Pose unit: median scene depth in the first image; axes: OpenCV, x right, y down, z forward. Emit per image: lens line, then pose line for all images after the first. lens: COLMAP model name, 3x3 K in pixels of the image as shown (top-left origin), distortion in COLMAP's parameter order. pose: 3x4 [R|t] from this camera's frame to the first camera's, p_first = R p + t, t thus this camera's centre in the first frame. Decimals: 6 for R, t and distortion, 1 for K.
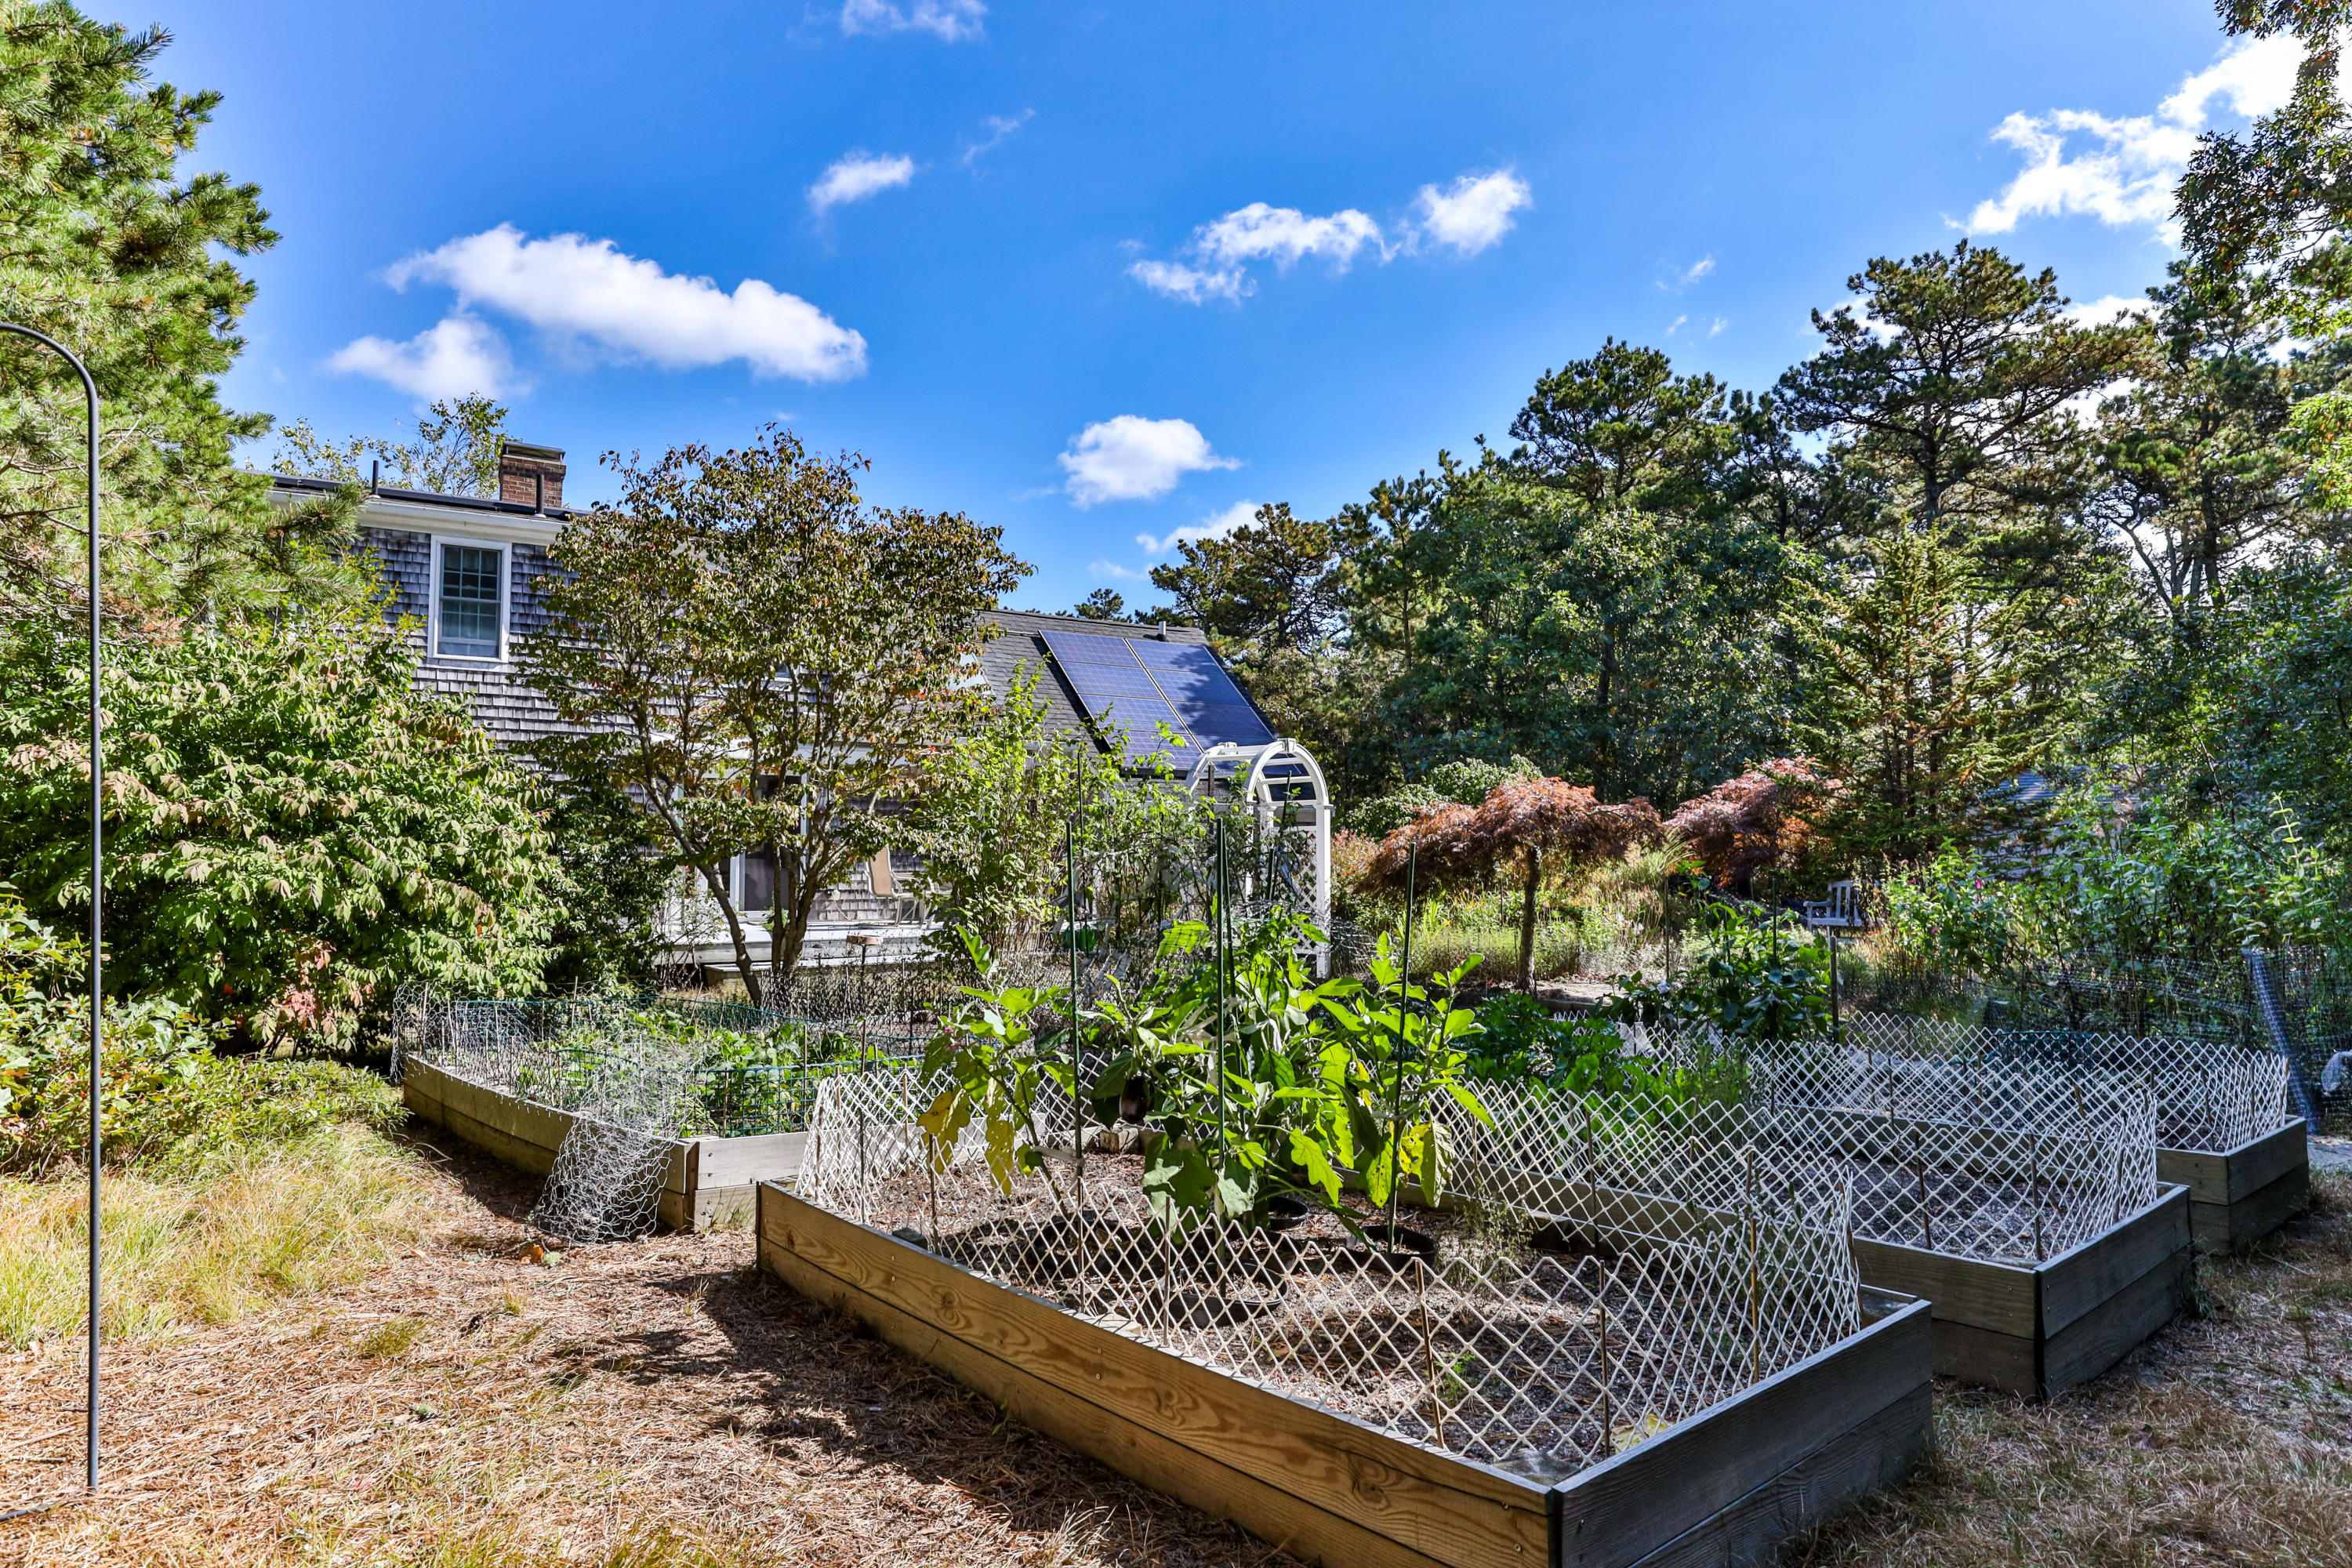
lens RADIAL K [[1363.7, 0, 1172.4], [0, 1363.7, 855.3], [0, 0, 1]] dist [-0.007771, -0.002791]
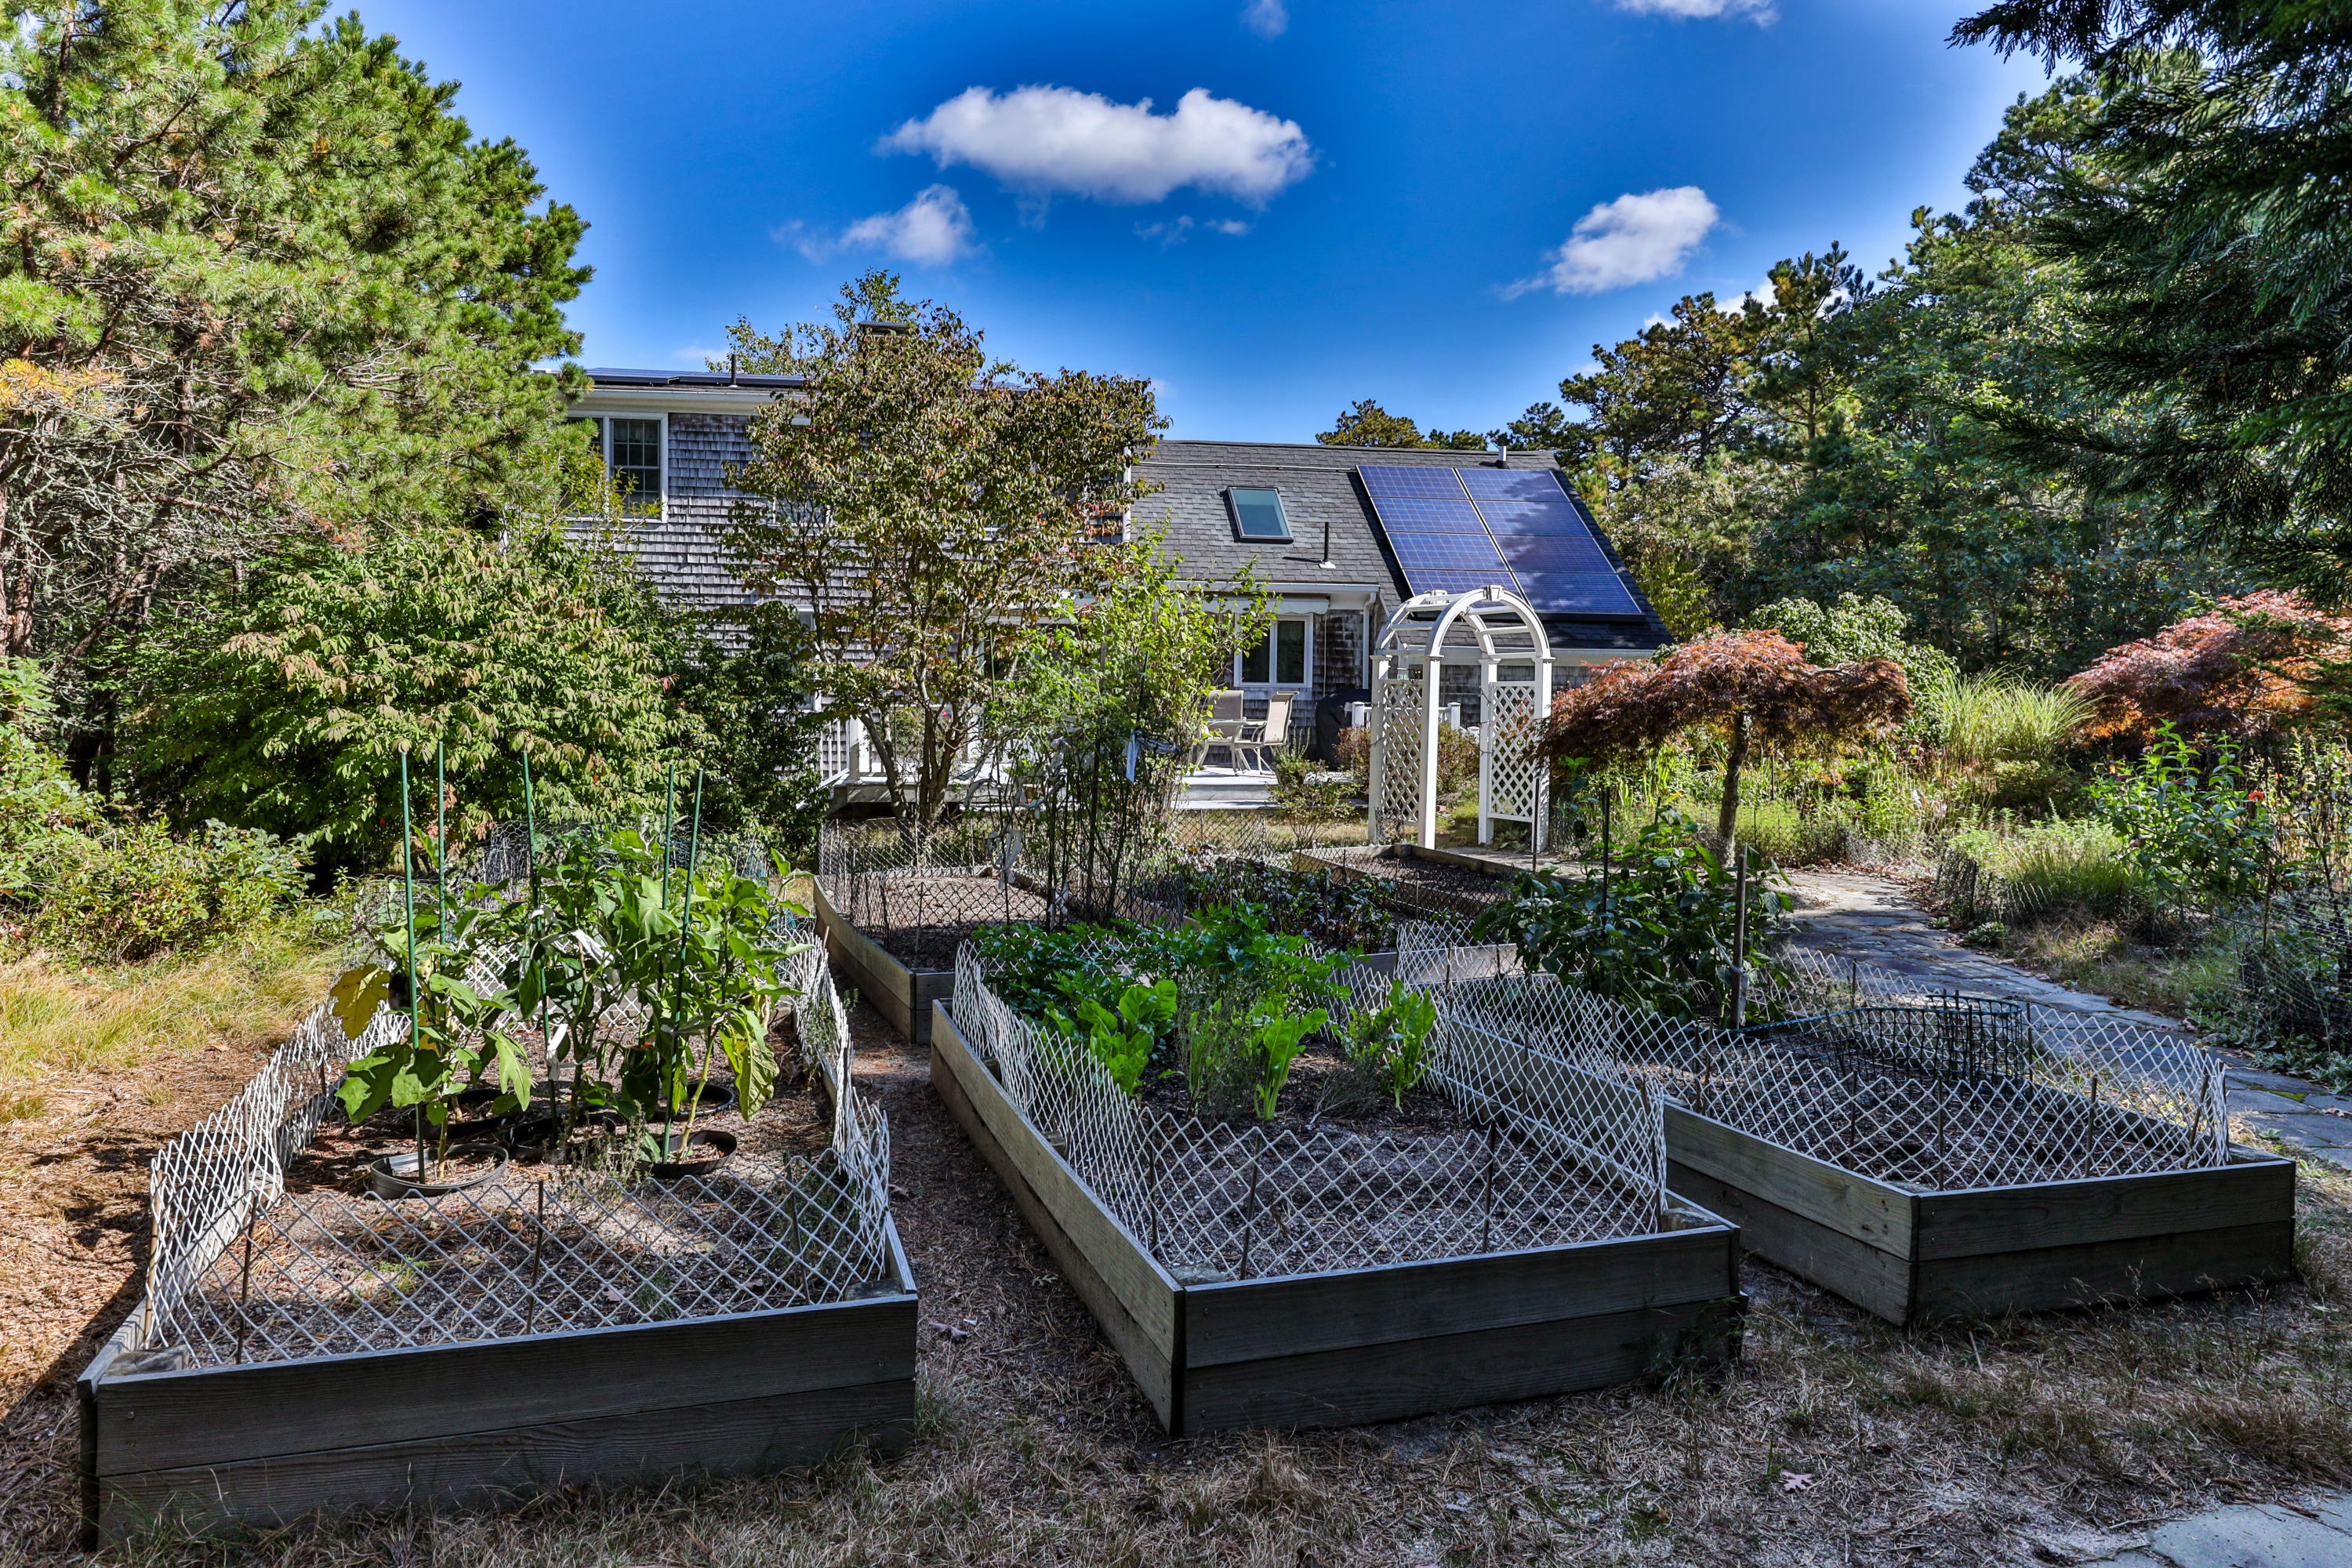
lens RADIAL K [[1360.5, 0, 1176.5], [0, 1360.5, 868.7], [0, 0, 1]] dist [-0.020371, -0.002103]
pose [[0.917680, 0.063716, -0.392179, 0.191279], [-0.008539, 0.989993, 0.140860, -0.017715], [0.397229, -0.125915, 0.909040, 0.046880]]
